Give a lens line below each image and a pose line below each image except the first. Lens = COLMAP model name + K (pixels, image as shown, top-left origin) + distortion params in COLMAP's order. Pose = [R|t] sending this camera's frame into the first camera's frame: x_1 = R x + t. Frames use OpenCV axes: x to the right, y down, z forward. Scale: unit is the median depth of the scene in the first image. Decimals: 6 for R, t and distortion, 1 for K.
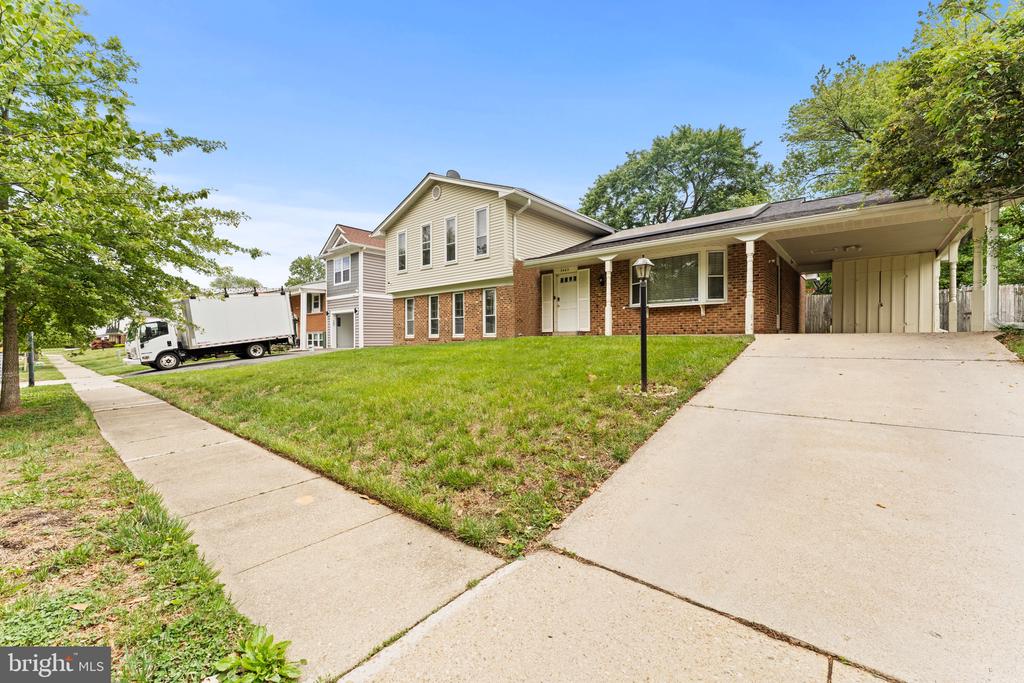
lens RADIAL K [[410.1, 0, 506.1], [0, 410.1, 341.6], [0, 0, 1]] dist [-0.007724, -0.000022]
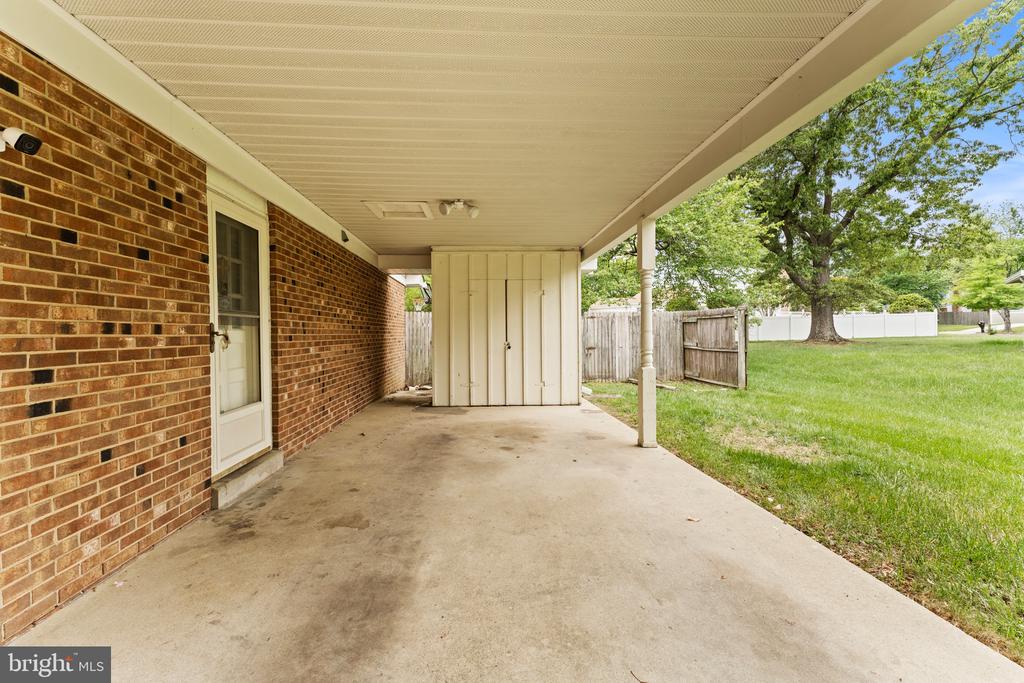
lens RADIAL K [[410.1, 0, 507.1], [0, 410.1, 339.0], [0, 0, 1]] dist [-0.007724, -0.000022]
pose [[0.706589, -0.015574, 0.707453, 0.511274], [0.013238, 0.999874, 0.008790, -0.094081], [-0.707500, 0.003154, 0.706706, 0.587032]]
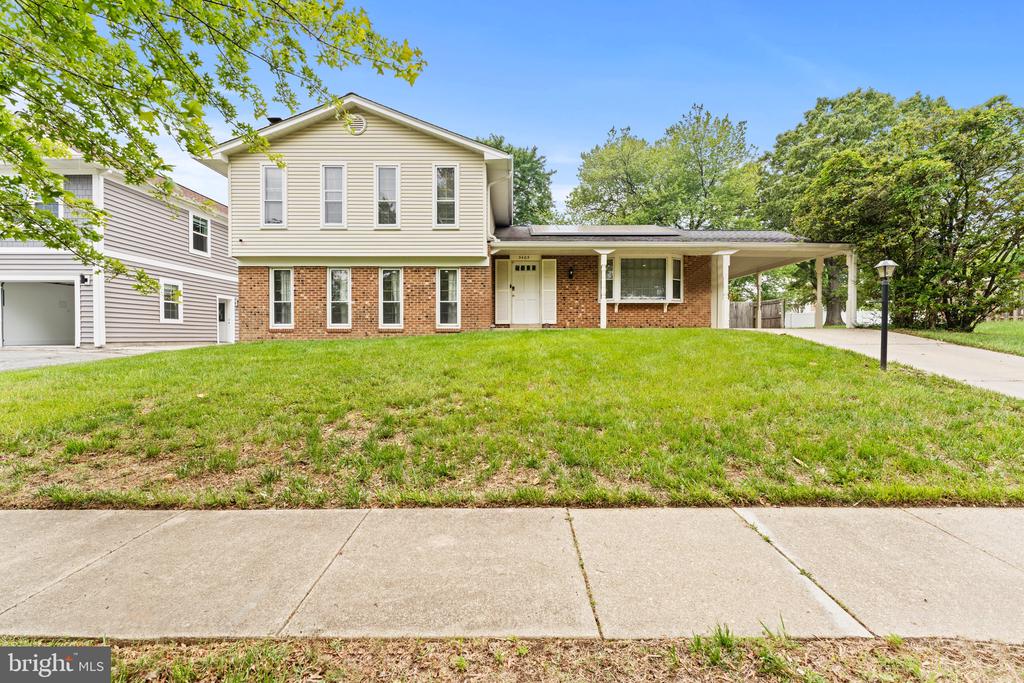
lens RADIAL K [[410.1, 0, 511.1], [0, 410.1, 339.7], [0, 0, 1]] dist [-0.007724, -0.000022]
pose [[0.744636, -0.001456, 0.667469, -0.499507], [0.001297, 0.999999, 0.000734, 0.010748], [-0.667470, 0.000319, 0.744637, 0.331049]]
